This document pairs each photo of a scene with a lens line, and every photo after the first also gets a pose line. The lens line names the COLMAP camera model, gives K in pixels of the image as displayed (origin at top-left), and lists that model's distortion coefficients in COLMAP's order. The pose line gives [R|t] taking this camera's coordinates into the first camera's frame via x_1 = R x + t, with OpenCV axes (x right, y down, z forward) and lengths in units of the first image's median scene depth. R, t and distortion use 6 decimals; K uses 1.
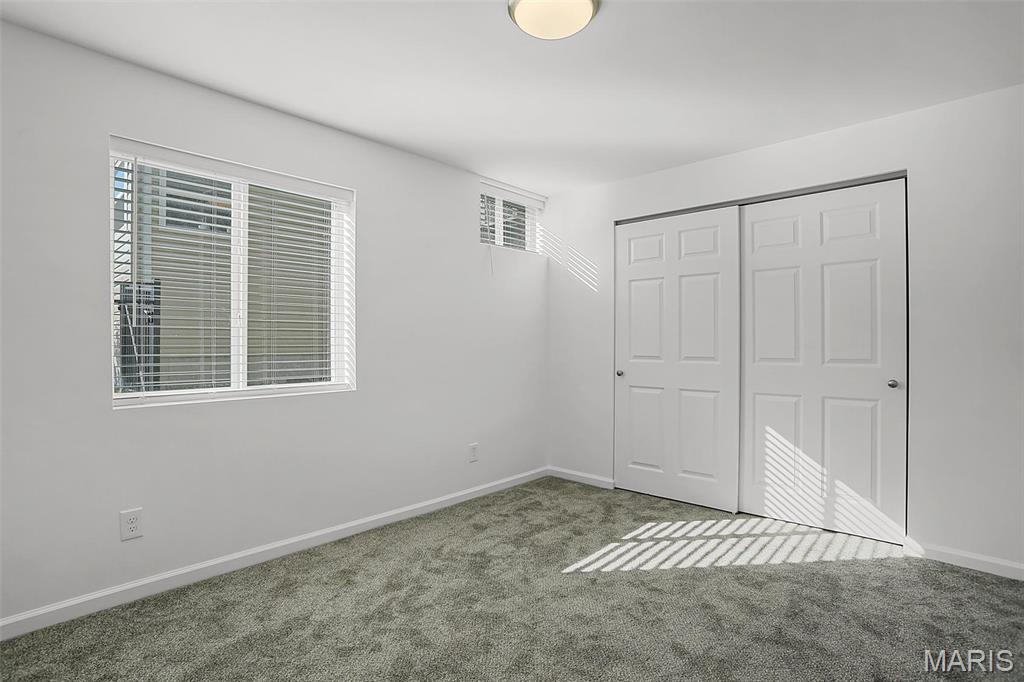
lens RADIAL K [[502.9, 0, 508.8], [0, 502.9, 341.9], [0, 0, 1]] dist [-0.072552, 0.029665]
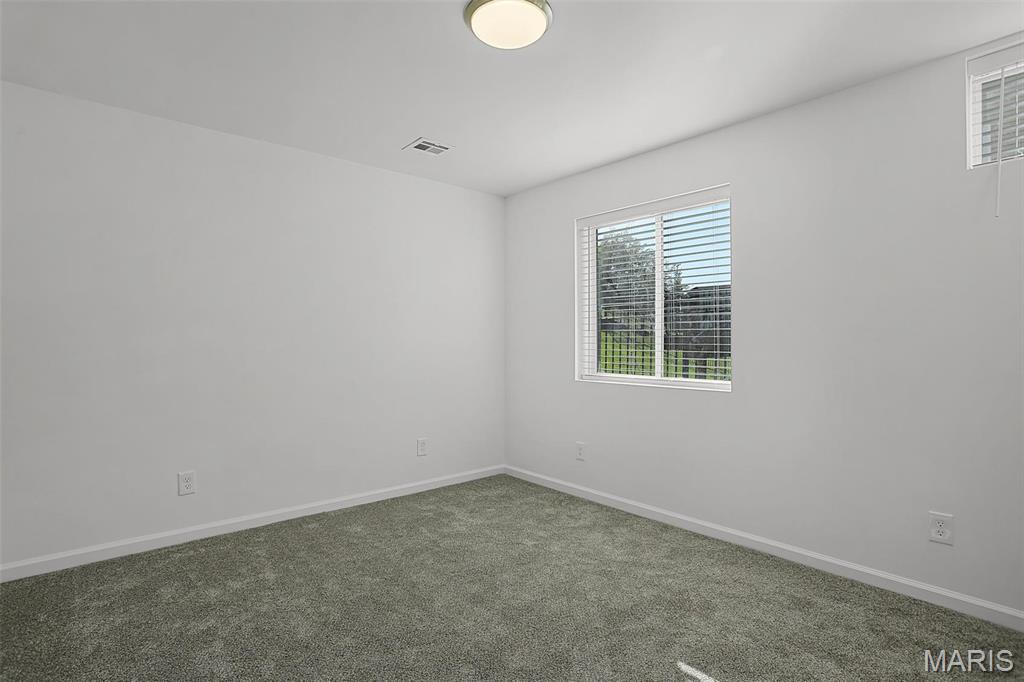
lens RADIAL K [[502.9, 0, 508.8], [0, 502.9, 341.9], [0, 0, 1]] dist [-0.072552, 0.029665]
pose [[-0.103078, 0.013262, -0.994585, 0.699605], [0.001415, 0.999912, 0.013187, -0.013943], [0.994672, -0.000048, -0.103088, 0.693918]]
